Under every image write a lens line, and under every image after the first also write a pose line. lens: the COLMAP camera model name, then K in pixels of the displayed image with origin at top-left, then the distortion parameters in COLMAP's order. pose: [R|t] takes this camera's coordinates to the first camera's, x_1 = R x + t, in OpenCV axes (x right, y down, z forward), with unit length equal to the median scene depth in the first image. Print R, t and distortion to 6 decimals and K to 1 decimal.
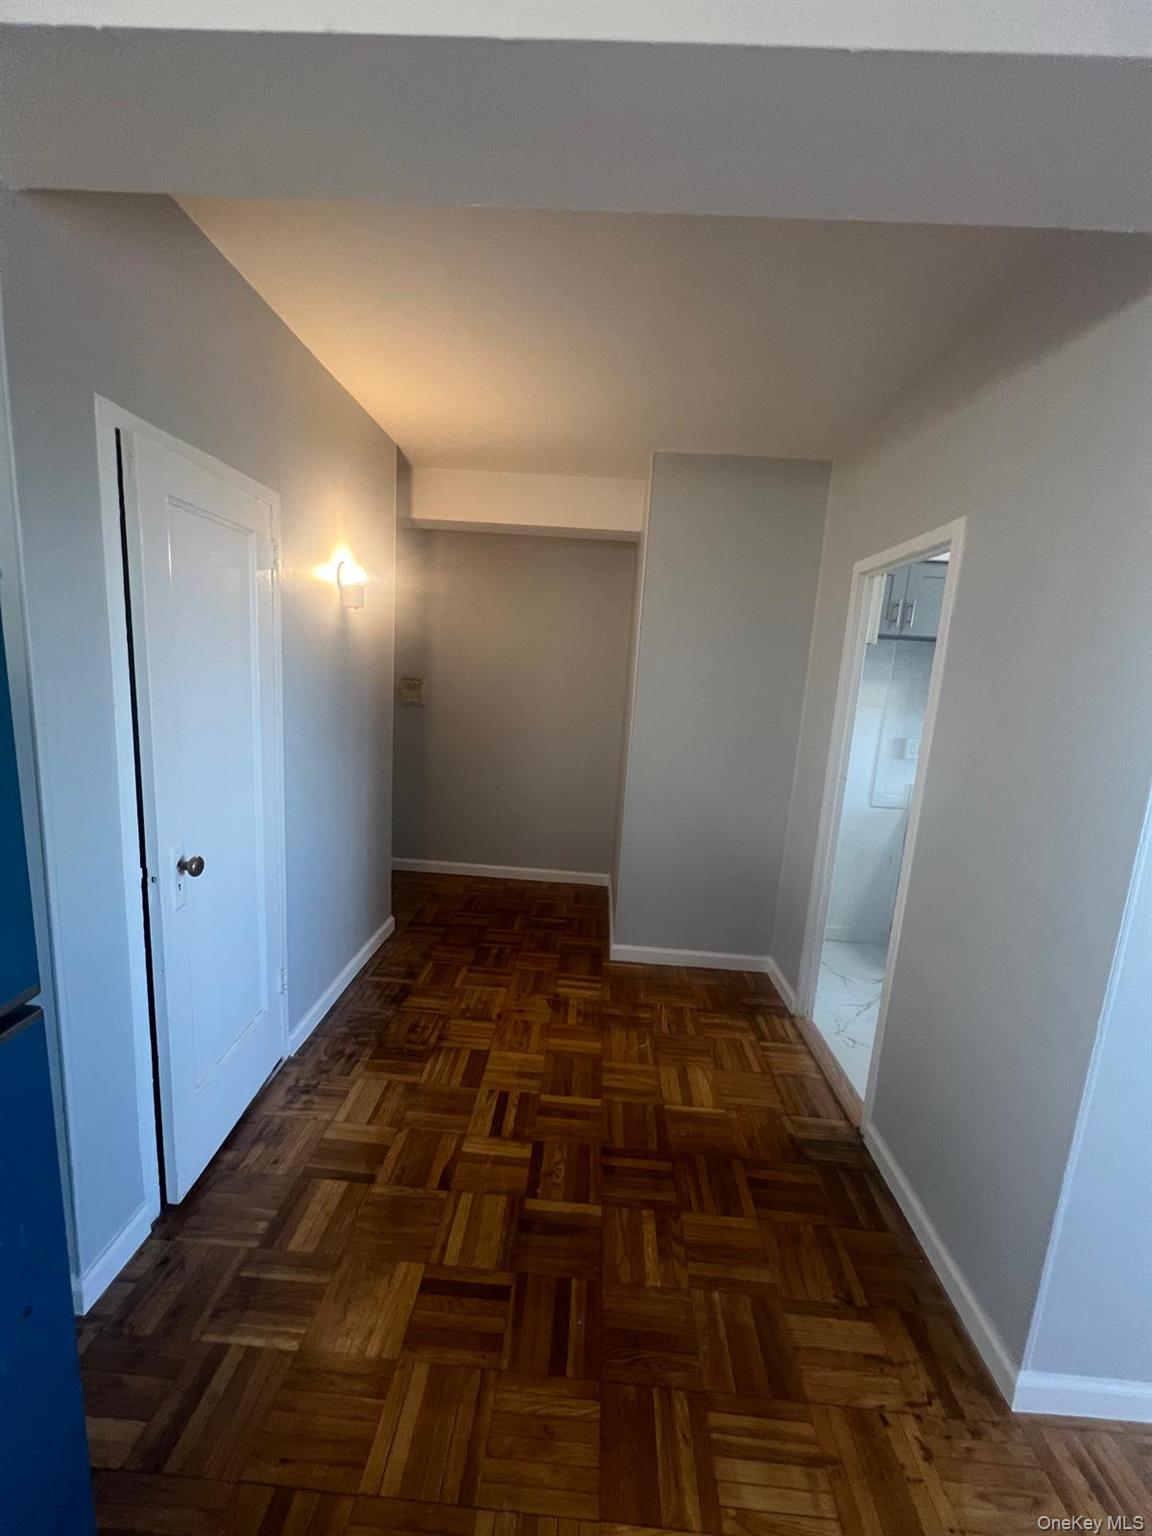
lens RADIAL K [[614.9, 0, 568.0], [0, 614.9, 771.9], [0, 0, 1]] dist [-0.001015, 0.000337]
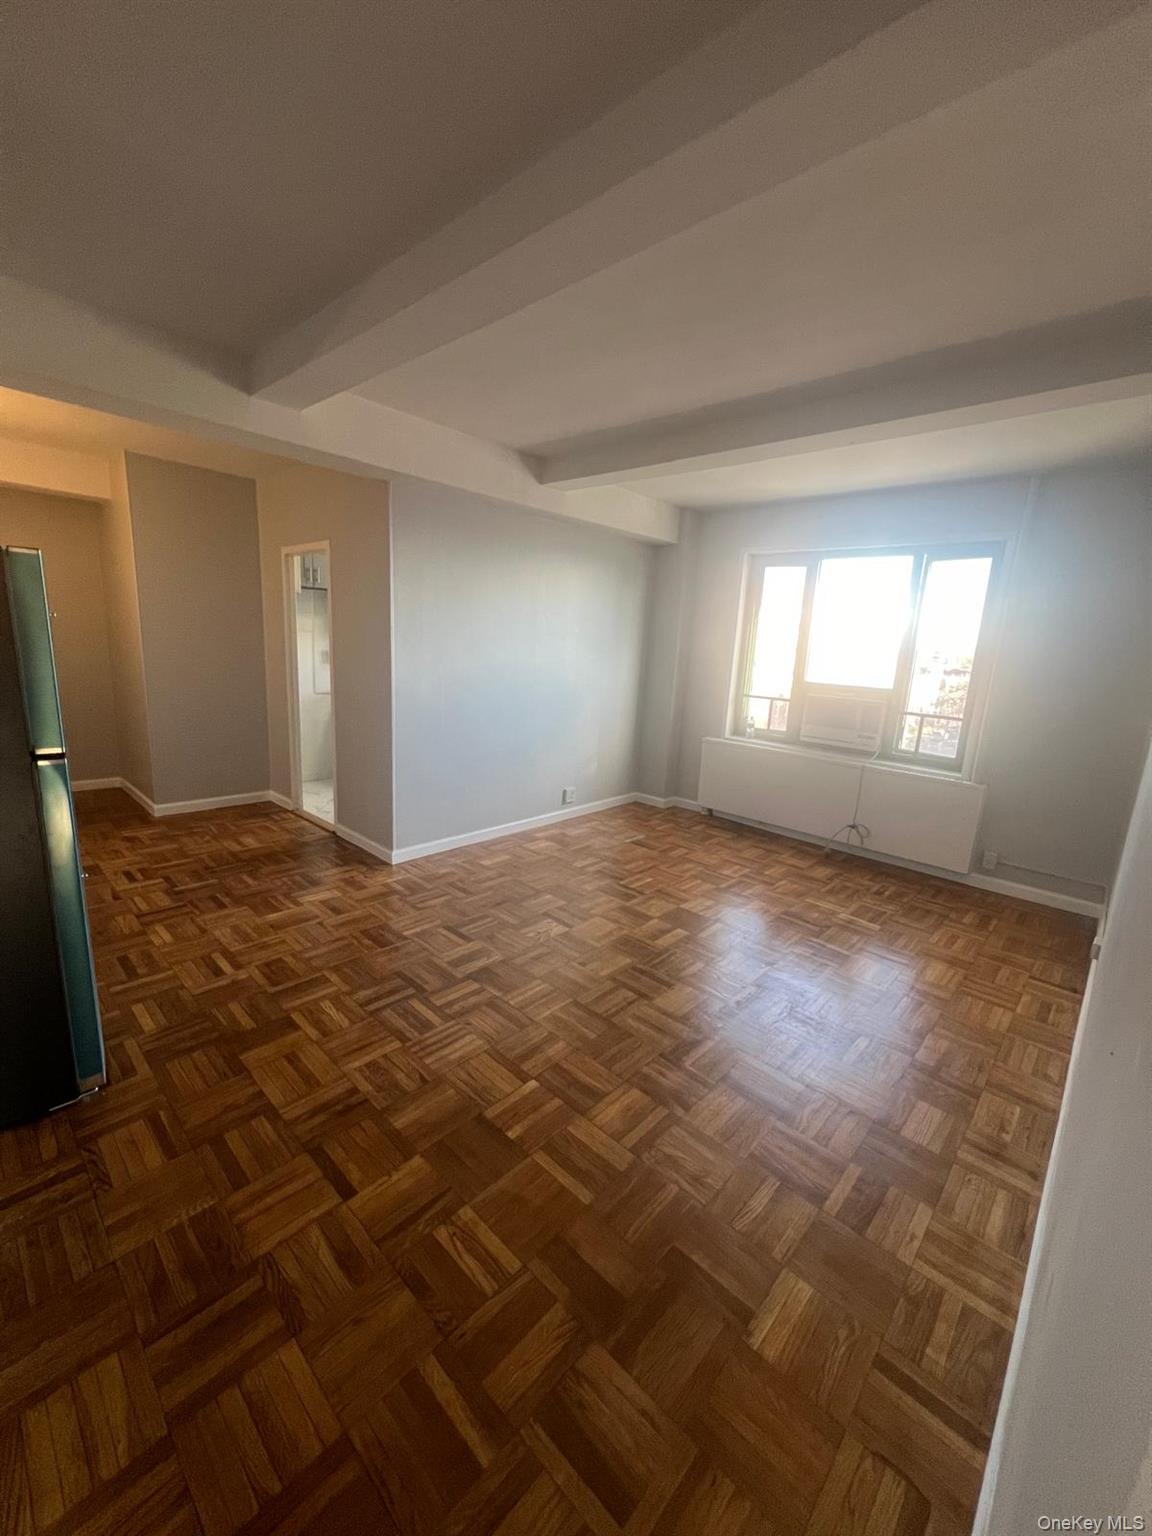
lens RADIAL K [[614.9, 0, 571.8], [0, 614.9, 769.5], [0, 0, 1]] dist [-0.001015, 0.000337]
pose [[0.653684, -0.179586, 0.735150, -0.562574], [0.115776, 0.983731, 0.137364, 0.205960], [-0.747859, -0.004680, 0.663841, -1.120212]]
